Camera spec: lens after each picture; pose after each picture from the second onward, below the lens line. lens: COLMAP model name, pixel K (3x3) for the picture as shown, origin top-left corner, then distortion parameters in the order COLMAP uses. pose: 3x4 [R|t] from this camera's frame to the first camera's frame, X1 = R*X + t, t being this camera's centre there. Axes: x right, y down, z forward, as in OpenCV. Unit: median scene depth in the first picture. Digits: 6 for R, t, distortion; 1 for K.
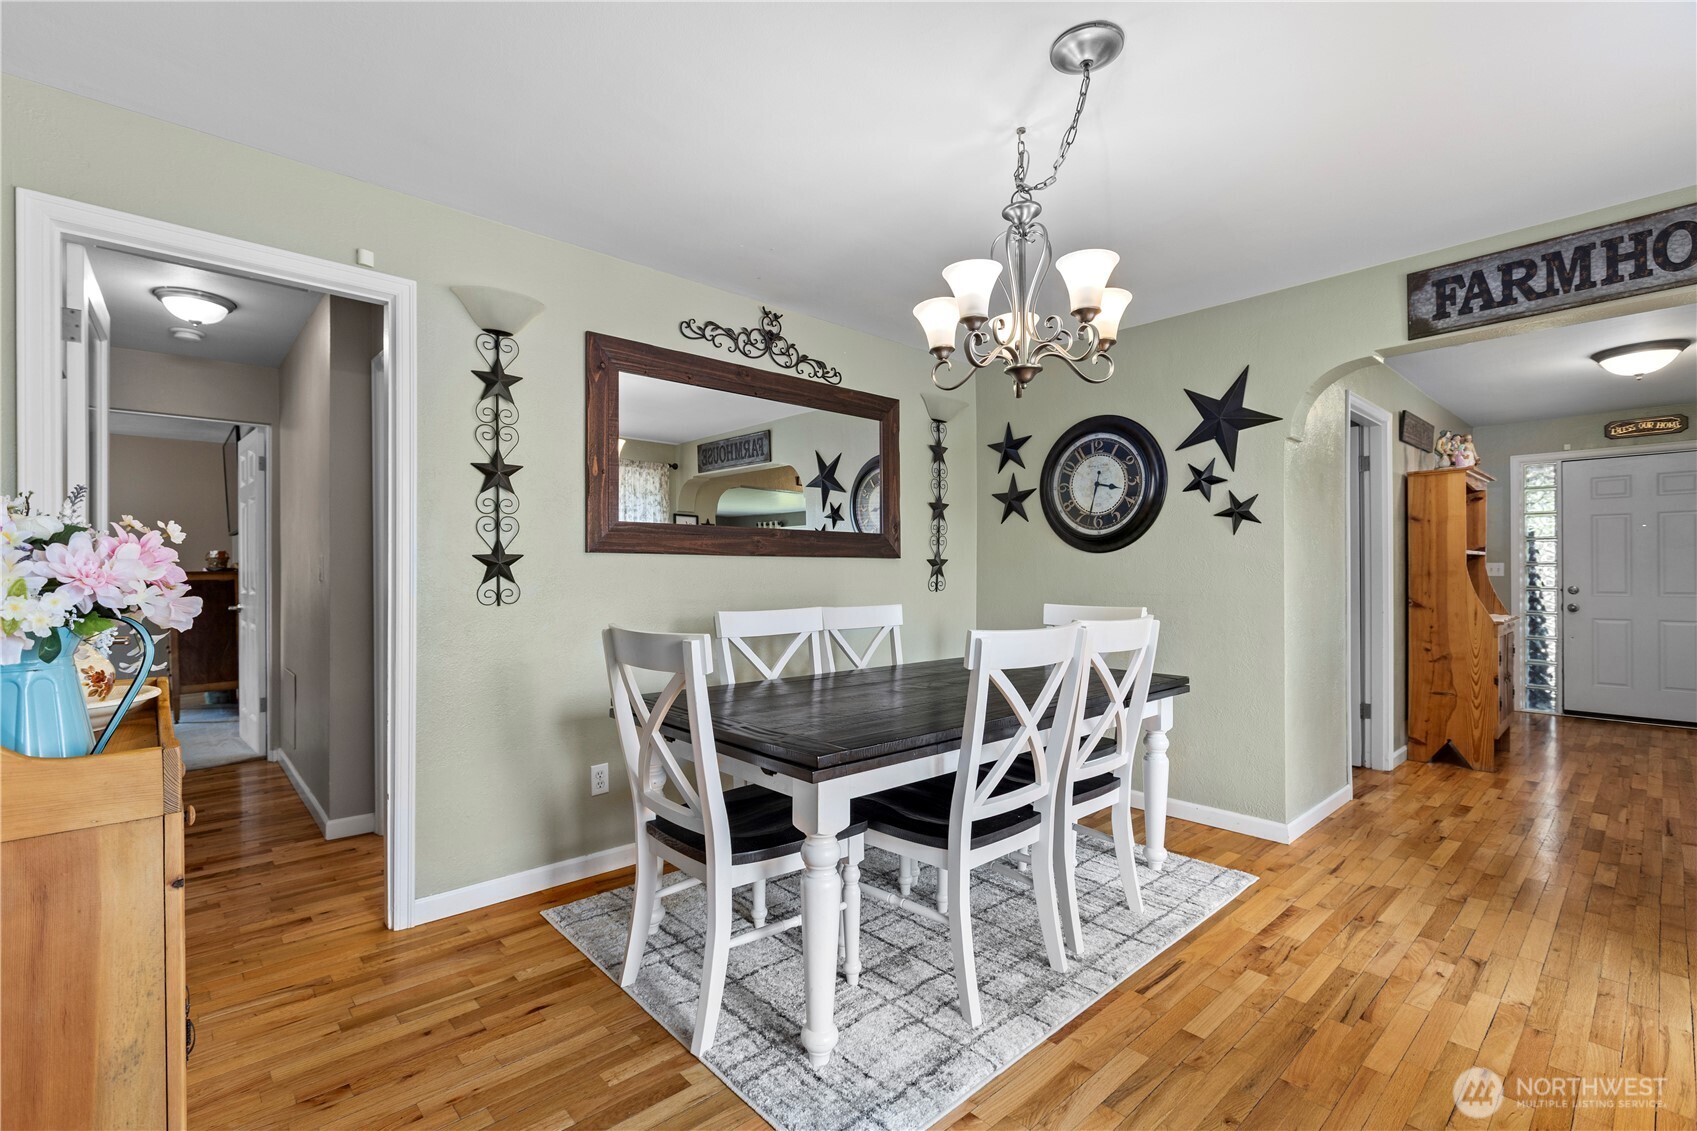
lens RADIAL K [[760.5, 0, 849.2], [0, 760.5, 566.8], [0, 0, 1]] dist [-0.001825, -0.000473]
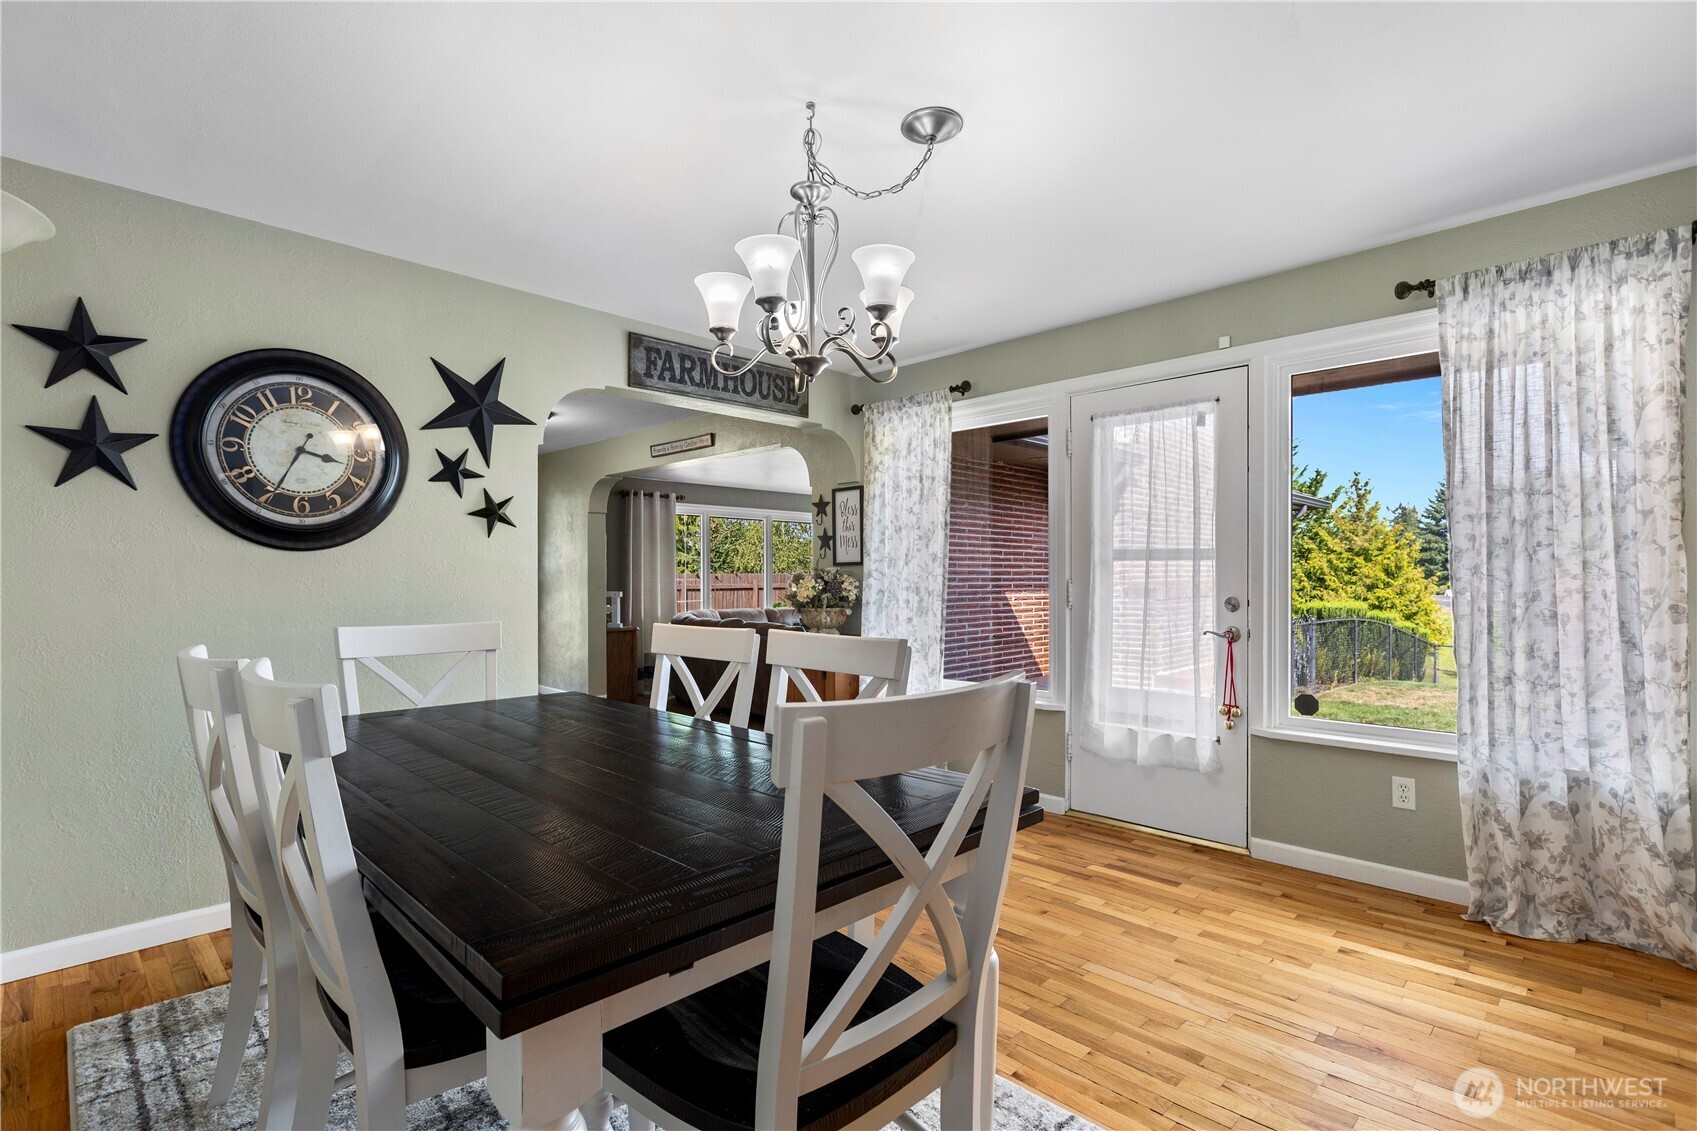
lens RADIAL K [[786.2, 0, 848.7], [0, 786.2, 570.4], [0, 0, 1]] dist [0.005193, 0.000642]
pose [[-0.058871, 0.009990, 0.998216, -0.445331], [0.001675, 0.999950, -0.009909, 0.007249], [-0.998264, 0.001088, -0.058885, 0.603783]]
